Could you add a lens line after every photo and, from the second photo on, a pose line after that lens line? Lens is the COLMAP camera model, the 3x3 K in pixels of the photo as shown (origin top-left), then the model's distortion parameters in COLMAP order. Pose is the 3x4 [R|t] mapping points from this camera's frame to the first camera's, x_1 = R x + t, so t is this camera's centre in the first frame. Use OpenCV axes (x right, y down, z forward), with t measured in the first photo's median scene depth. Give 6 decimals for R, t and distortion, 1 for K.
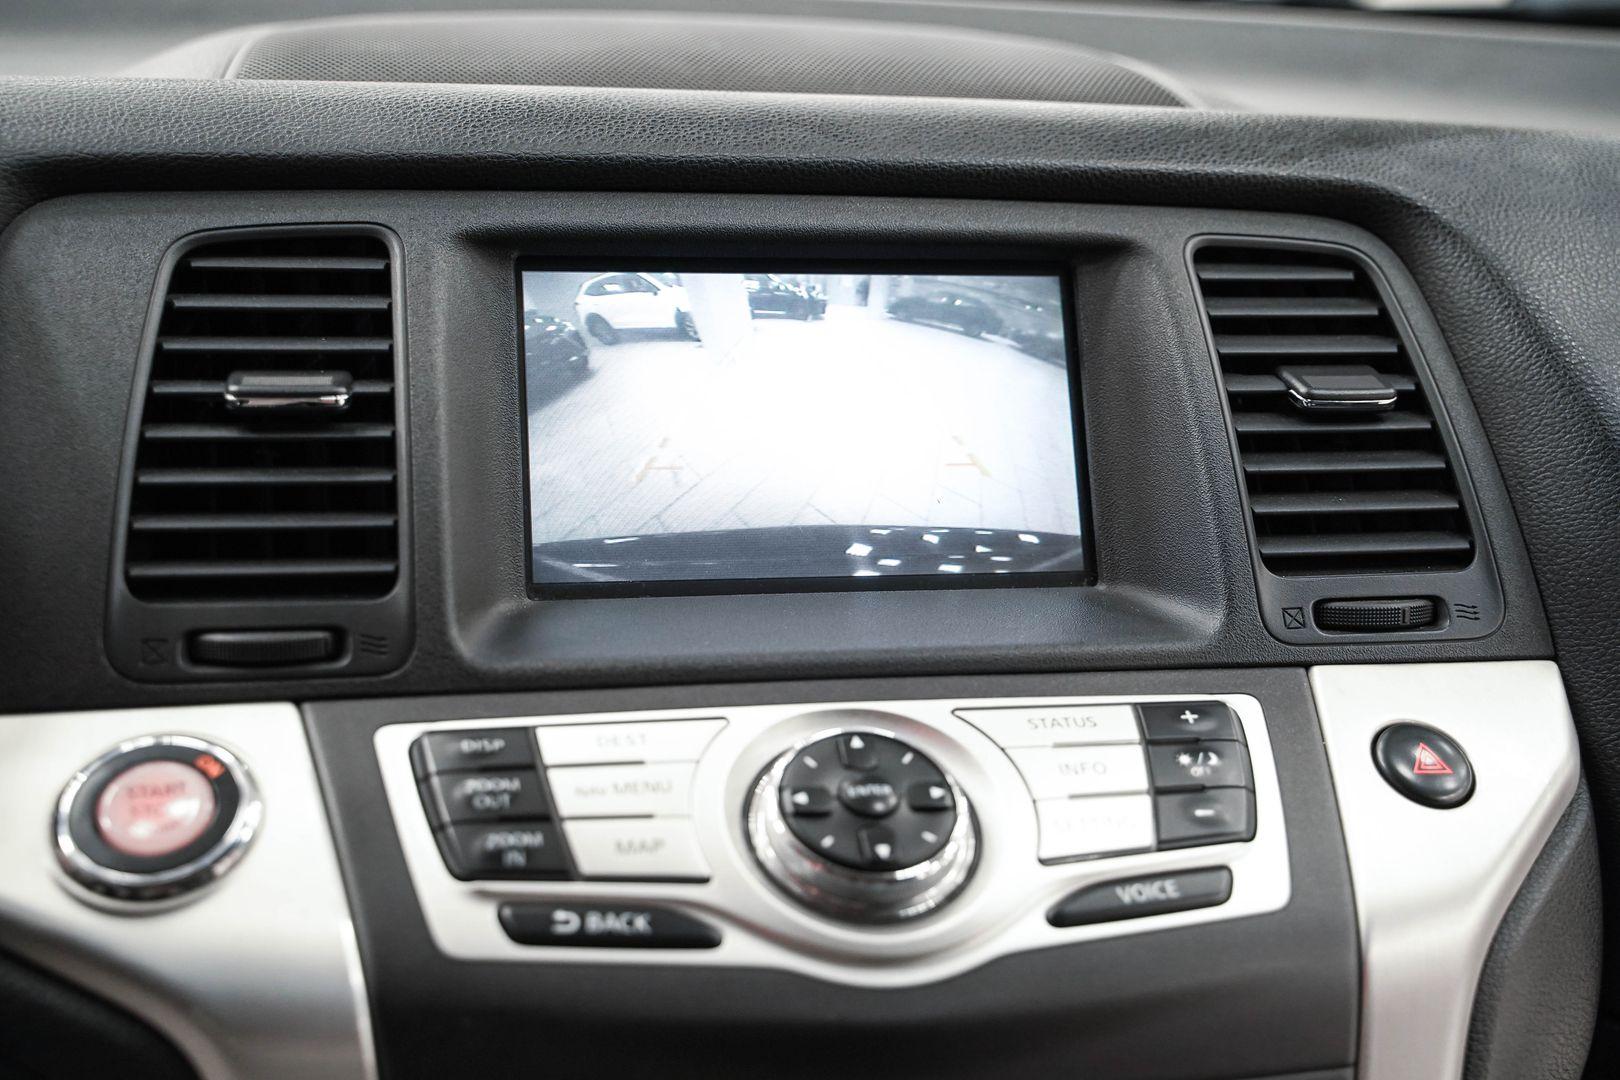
lens RADIAL K [[2099.6, 0, 810.0], [0, 2099.6, 540.0], [0, 0, 1]] dist [0.003925, -0.013702]
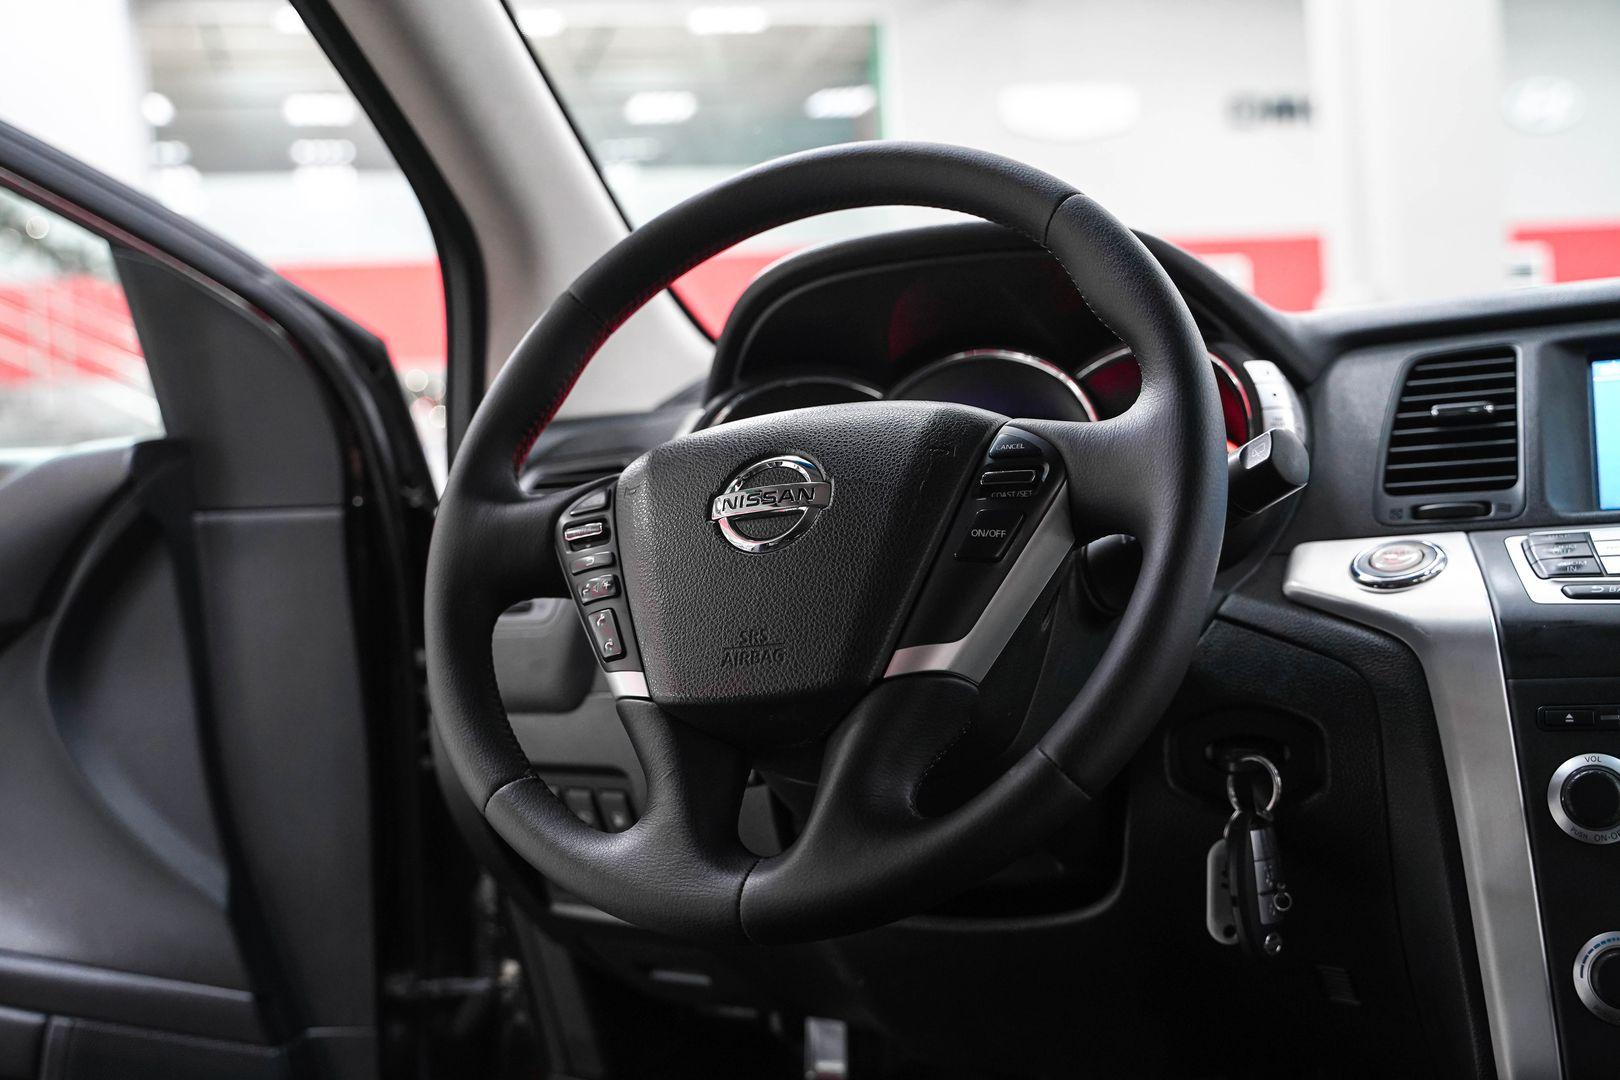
lens RADIAL K [[1877.6, 0, 767.9], [0, 1877.6, 536.2], [0, 0, 1]] dist [0.007578, 0.011120]
pose [[0.803685, -0.098415, -0.586860, 0.275524], [-0.092213, 0.953716, -0.286219, 0.641483], [0.587867, 0.284147, 0.757412, -0.769049]]
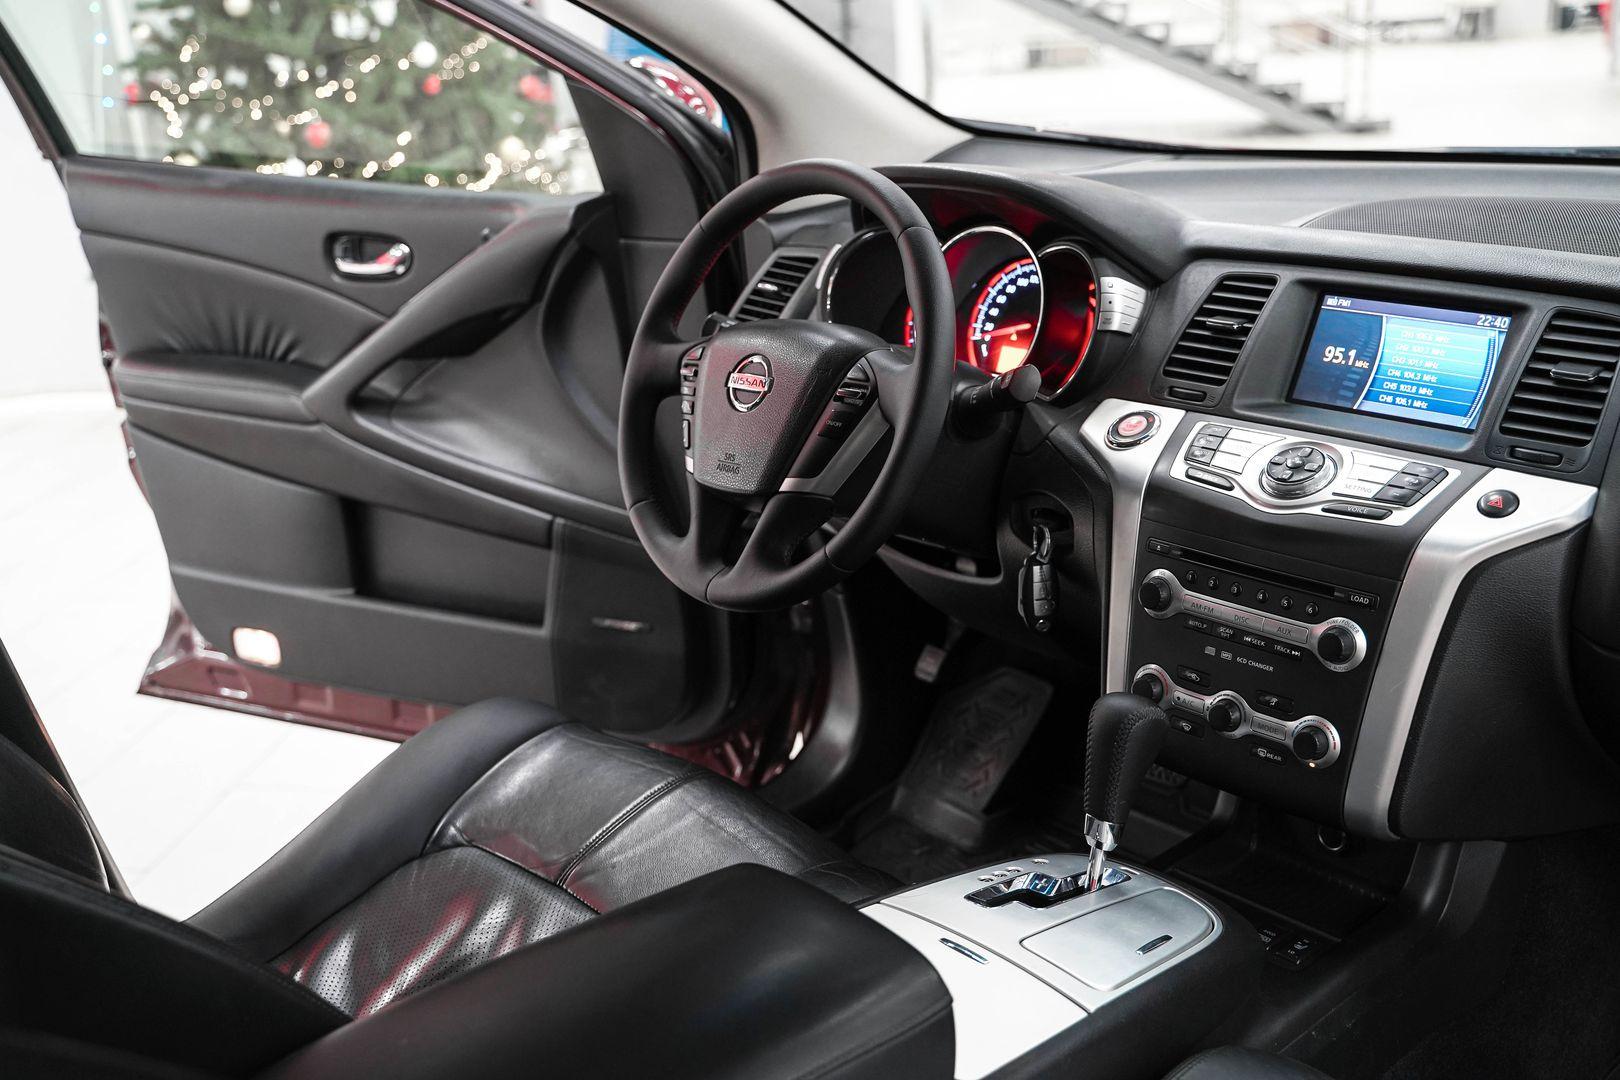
lens RADIAL K [[1719.9, 0, 802.8], [0, 1719.9, 528.0], [0, 0, 1]] dist [-0.022540, 0.021077]
pose [[0.503237, 0.203441, -0.839860, 1.737378], [-0.192046, 0.973918, 0.120842, 0.043234], [0.842538, 0.100479, 0.529181, -0.937453]]
